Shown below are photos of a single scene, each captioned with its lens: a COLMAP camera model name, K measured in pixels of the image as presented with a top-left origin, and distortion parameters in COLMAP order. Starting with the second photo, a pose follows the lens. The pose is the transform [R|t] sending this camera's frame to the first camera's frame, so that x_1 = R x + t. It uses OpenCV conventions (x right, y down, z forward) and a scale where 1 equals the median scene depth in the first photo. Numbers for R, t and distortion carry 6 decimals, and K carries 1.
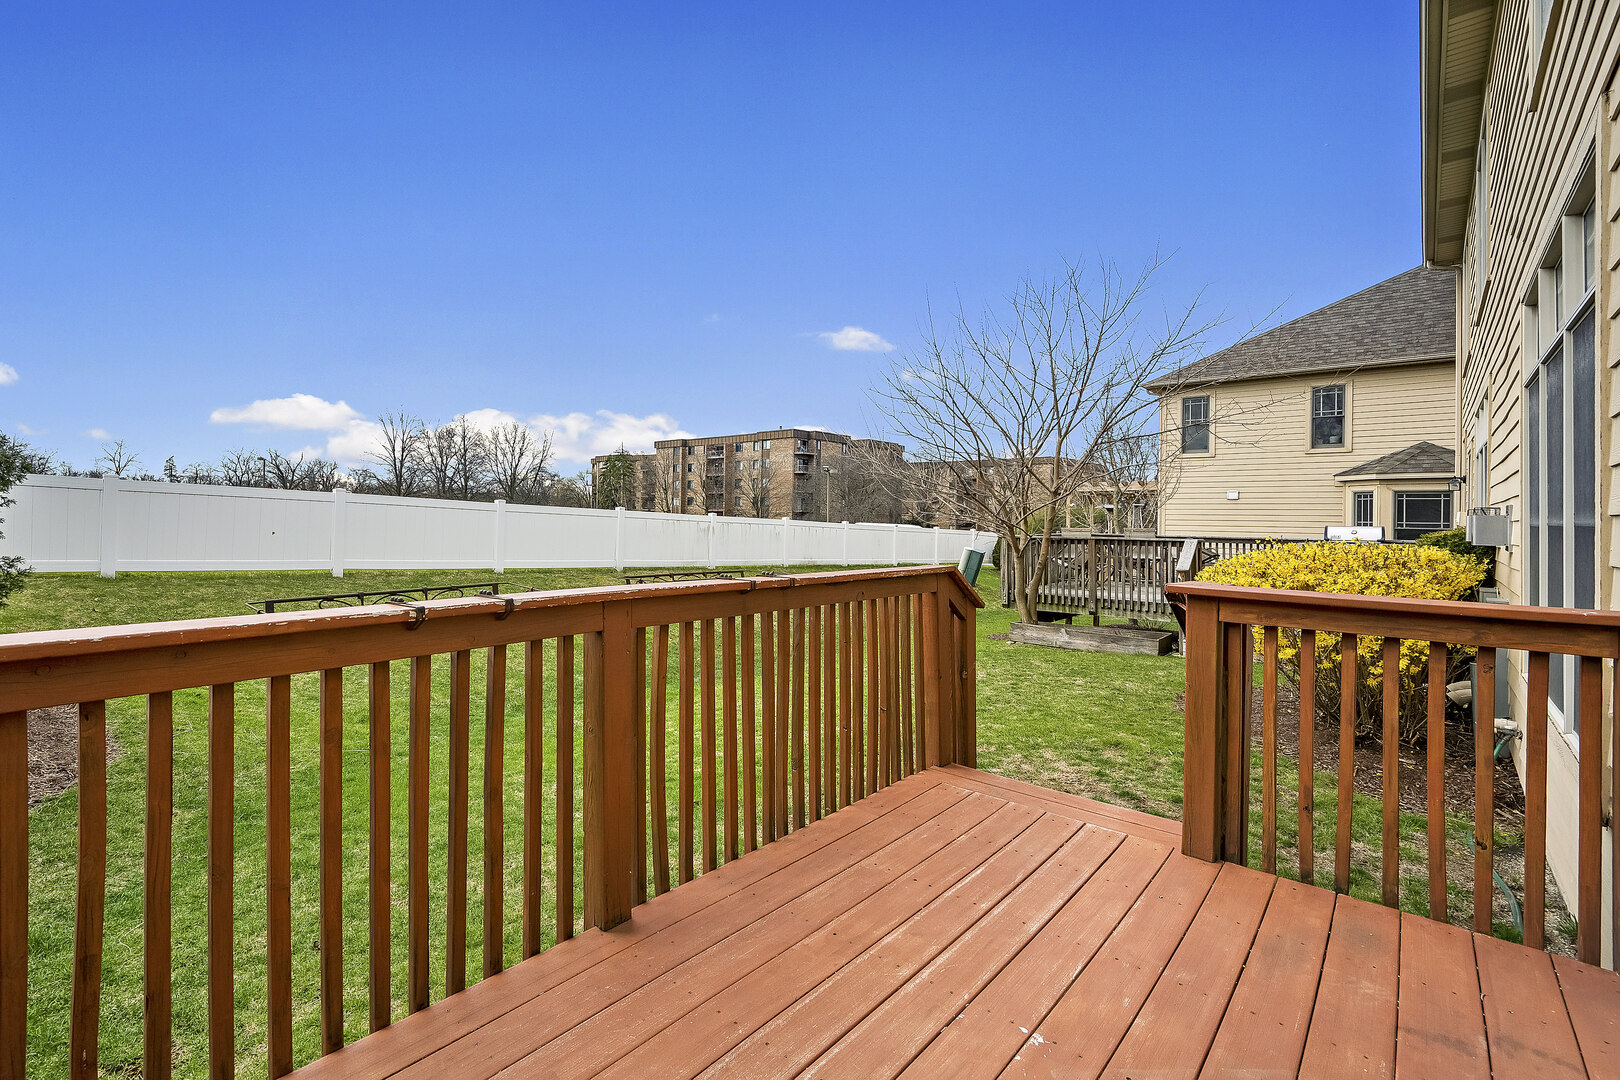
lens RADIAL K [[710.5, 0, 810.0], [0, 710.5, 540.0], [0, 0, 1]] dist [0.002269, 0.000458]
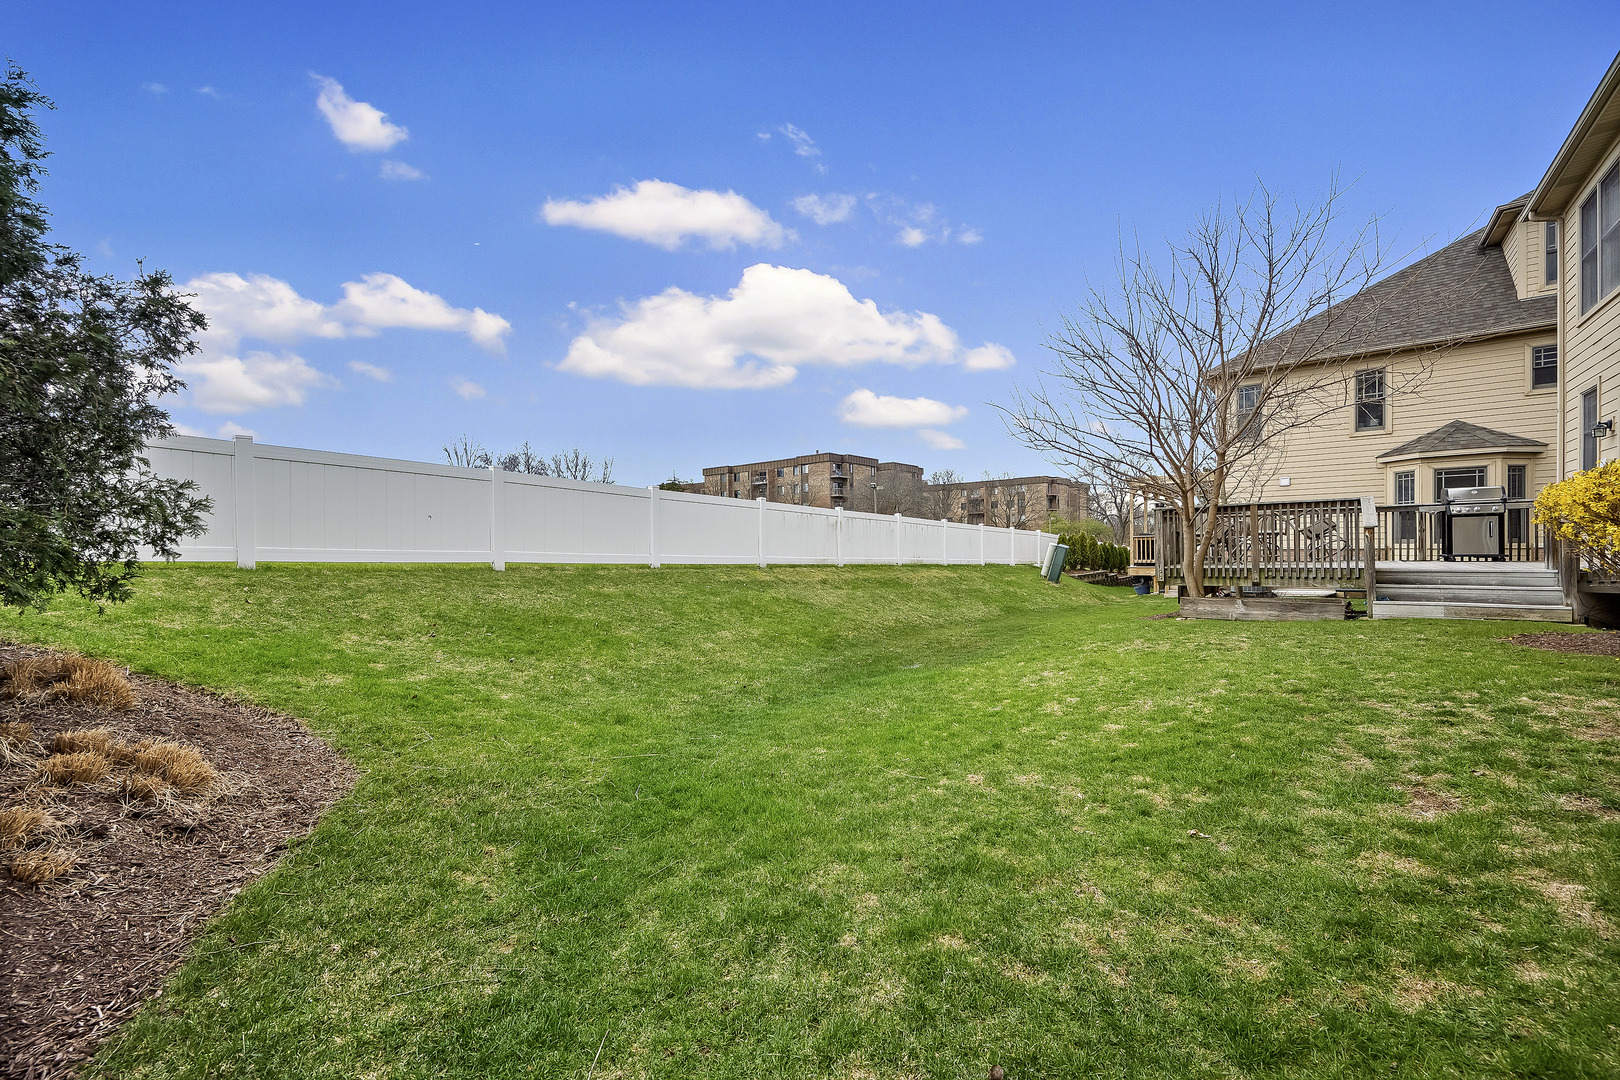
lens RADIAL K [[652.4, 0, 805.4], [0, 652.4, 578.4], [0, 0, 1]] dist [0.001693, 0.000103]
pose [[0.997487, -0.065804, 0.026255, -0.120746], [0.065912, 0.997820, -0.003249, 0.032223], [-0.025984, 0.004971, 0.999650, 0.082298]]
